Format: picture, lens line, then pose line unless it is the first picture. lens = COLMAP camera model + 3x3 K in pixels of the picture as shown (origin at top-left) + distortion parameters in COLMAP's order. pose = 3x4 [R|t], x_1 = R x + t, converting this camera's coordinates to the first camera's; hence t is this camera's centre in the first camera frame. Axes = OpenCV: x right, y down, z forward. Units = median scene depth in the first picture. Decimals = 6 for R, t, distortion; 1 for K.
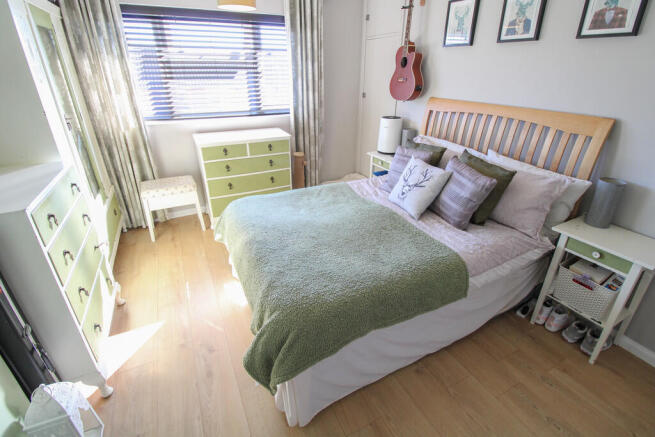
lens RADIAL K [[306.8, 0, 330.4], [0, 306.8, 207.3], [0, 0, 1]] dist [0.003174, -0.014999]
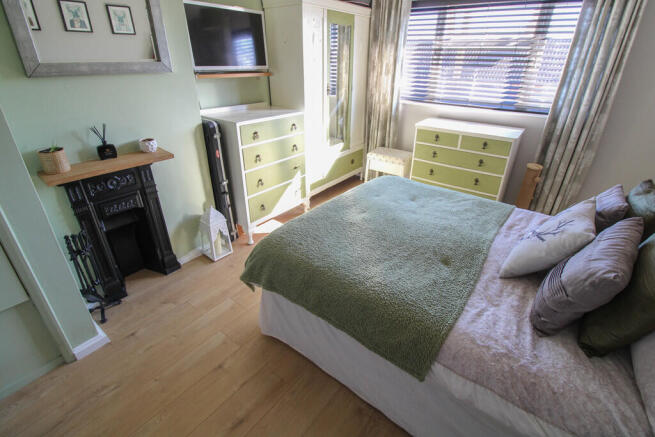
lens RADIAL K [[306.8, 0, 330.4], [0, 306.8, 207.3], [0, 0, 1]] dist [0.003174, -0.014999]
pose [[0.431222, 0.393752, -0.811793, 0.424002], [-0.381764, 0.894862, 0.231252, -0.075751], [0.817499, 0.210193, 0.536204, 0.217391]]
